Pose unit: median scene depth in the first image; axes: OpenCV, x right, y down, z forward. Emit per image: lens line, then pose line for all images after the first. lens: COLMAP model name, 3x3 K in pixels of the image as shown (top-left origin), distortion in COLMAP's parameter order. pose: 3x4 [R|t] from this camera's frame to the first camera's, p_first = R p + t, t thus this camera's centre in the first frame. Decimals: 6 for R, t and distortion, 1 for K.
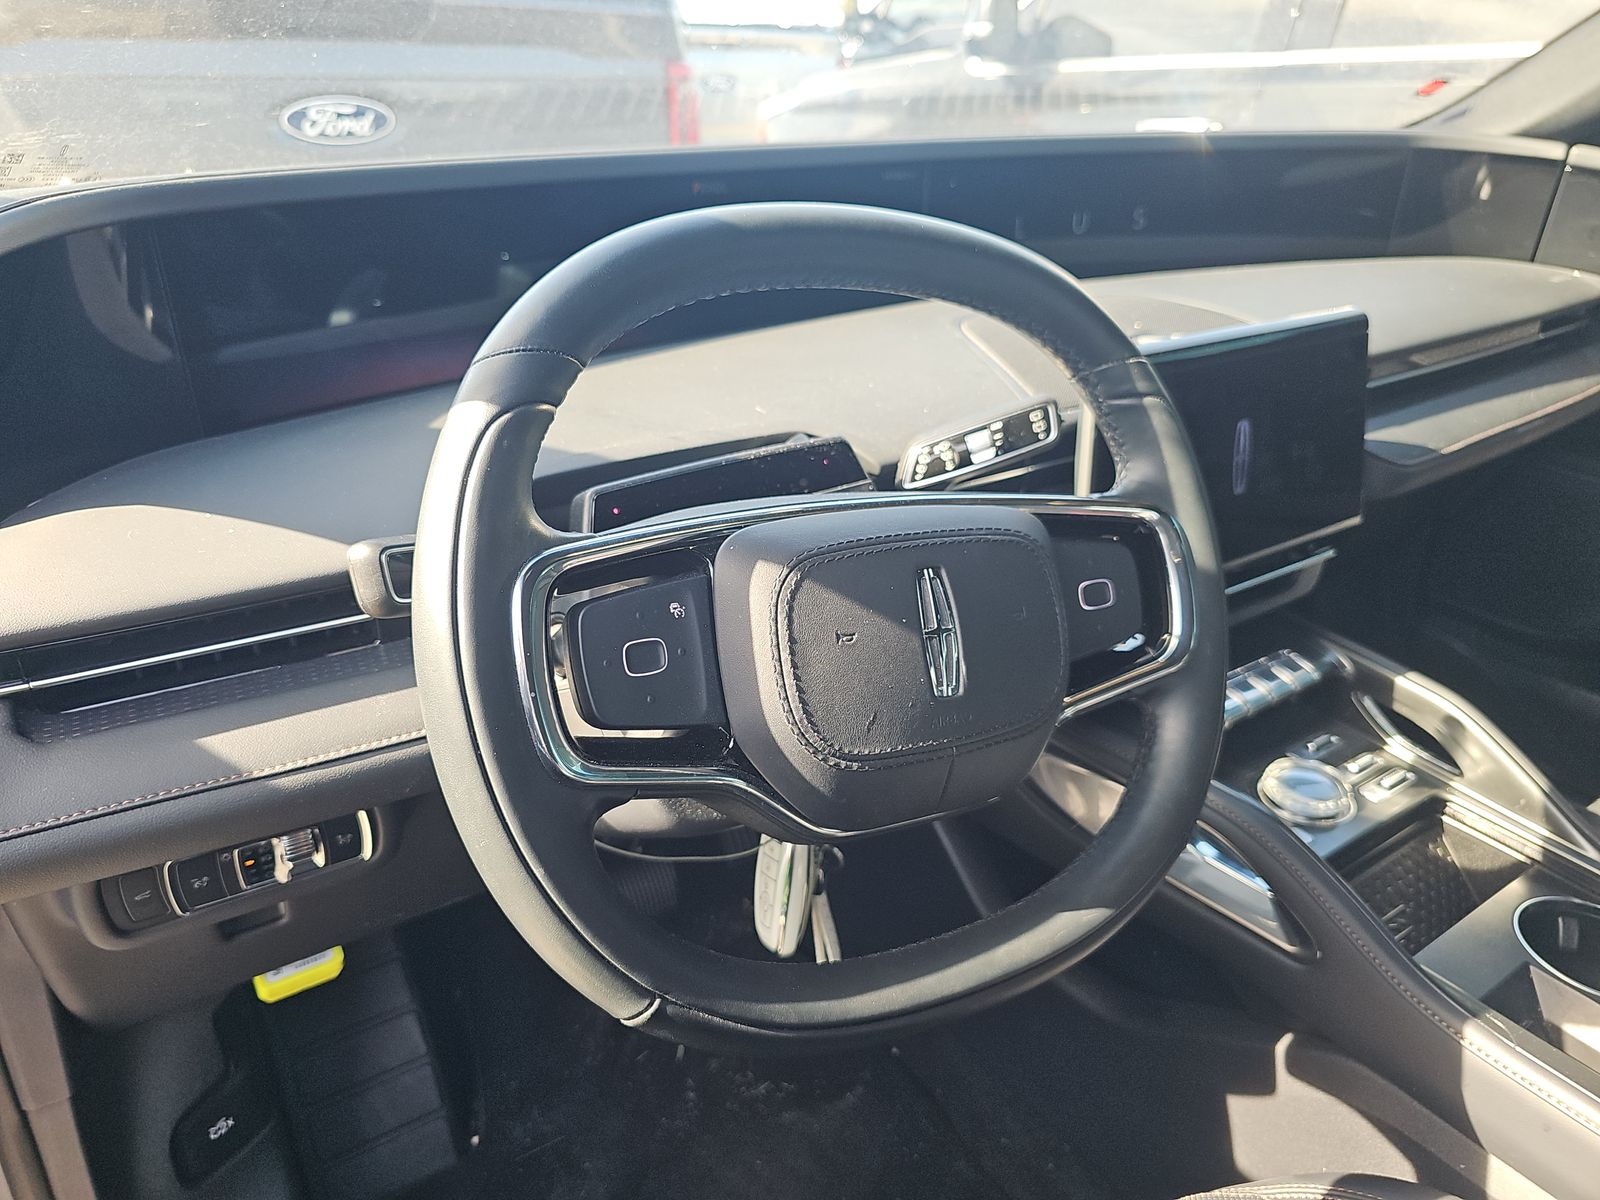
lens RADIAL K [[1103.1, 0, 800.0], [0, 1103.1, 600.0], [0, 0, 1]] dist [0.002771, 0.001871]
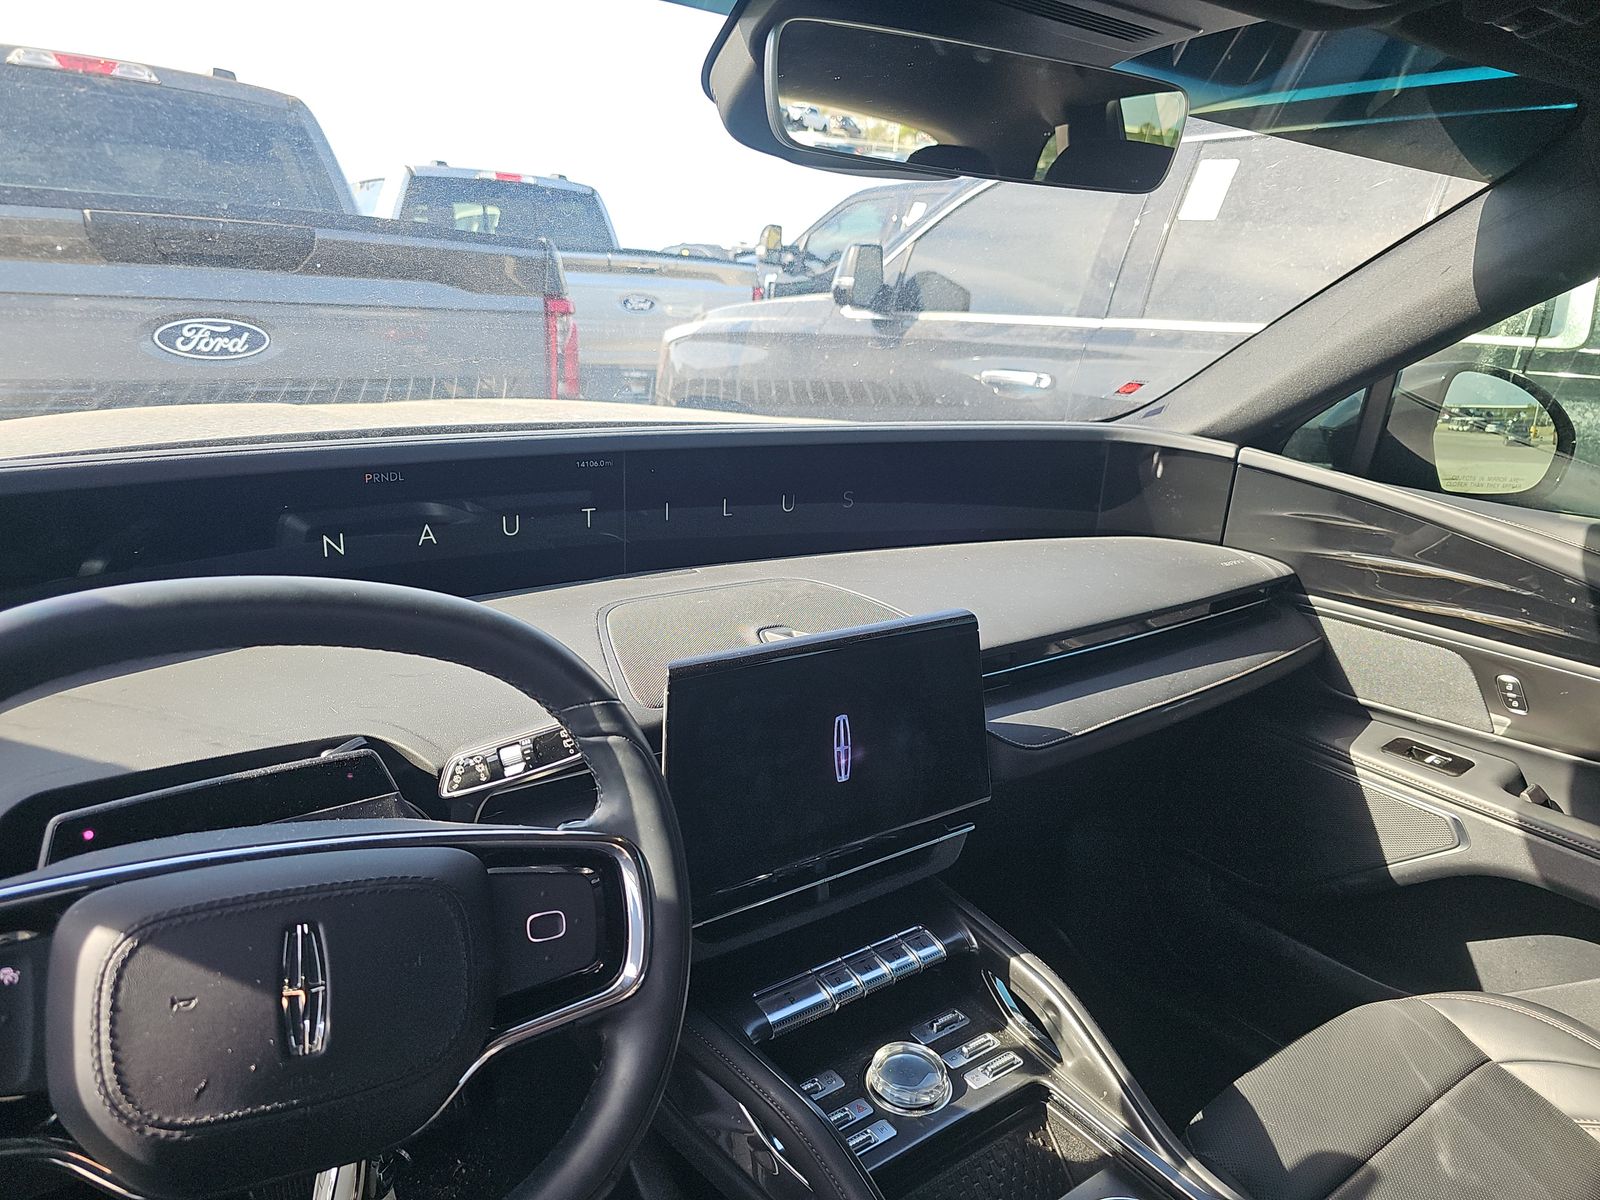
lens RADIAL K [[1085.5, 0, 800.0], [0, 1085.5, 600.0], [0, 0, 1]] dist [0.013965, 0.001247]
pose [[0.997305, 0.031991, 0.066020, 0.261954], [-0.020429, 0.985422, -0.168895, -0.085875], [-0.070461, 0.167091, 0.983420, -0.055622]]
